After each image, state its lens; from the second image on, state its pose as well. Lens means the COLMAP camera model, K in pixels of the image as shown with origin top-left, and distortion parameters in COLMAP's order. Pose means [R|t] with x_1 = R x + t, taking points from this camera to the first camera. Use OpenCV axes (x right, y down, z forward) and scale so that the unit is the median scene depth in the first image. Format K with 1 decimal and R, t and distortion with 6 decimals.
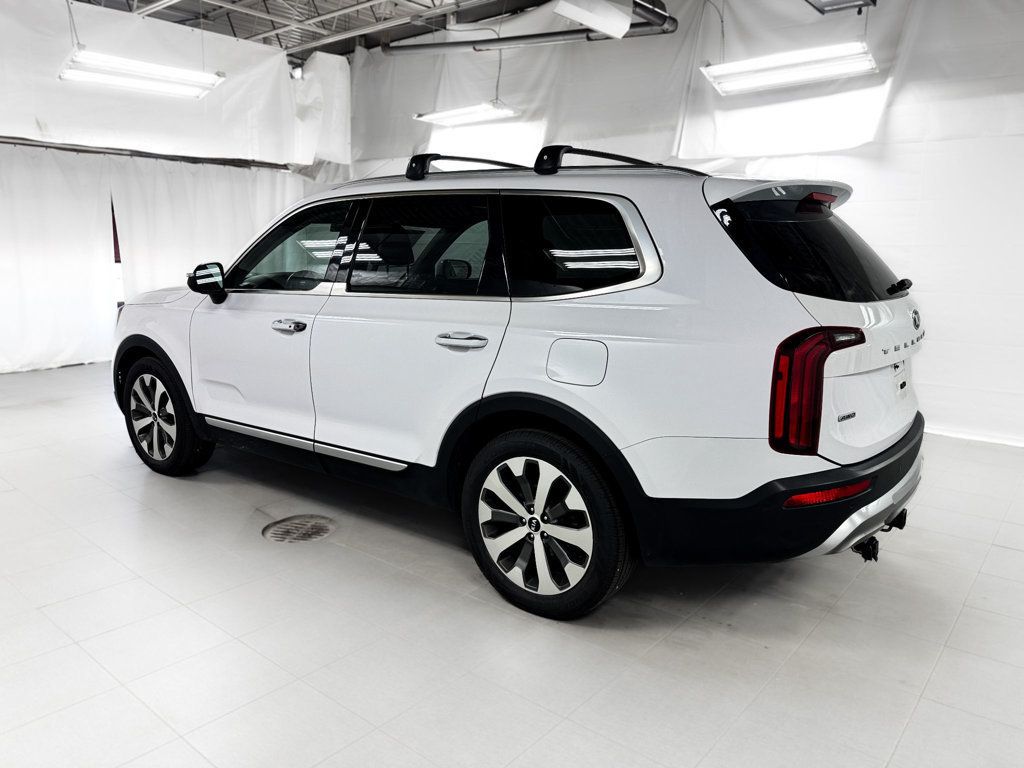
lens RADIAL K [[761.4, 0, 512.0], [0, 761.4, 384.0], [0, 0, 1]] dist [0.005375, -0.004530]
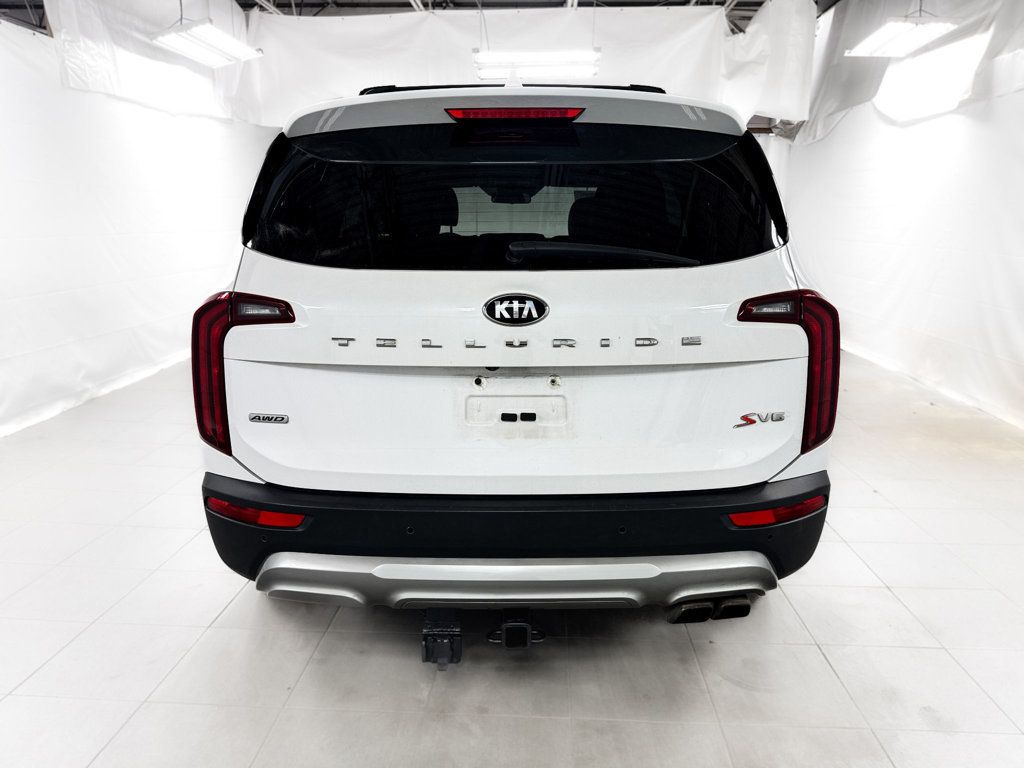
lens RADIAL K [[761.4, 0, 512.0], [0, 761.4, 384.0], [0, 0, 1]] dist [0.005375, -0.004530]
pose [[0.568138, 0.170223, -0.805136, 0.701345], [-0.147530, 0.983591, 0.103849, -0.061482], [0.809602, 0.059781, 0.583928, 0.457095]]
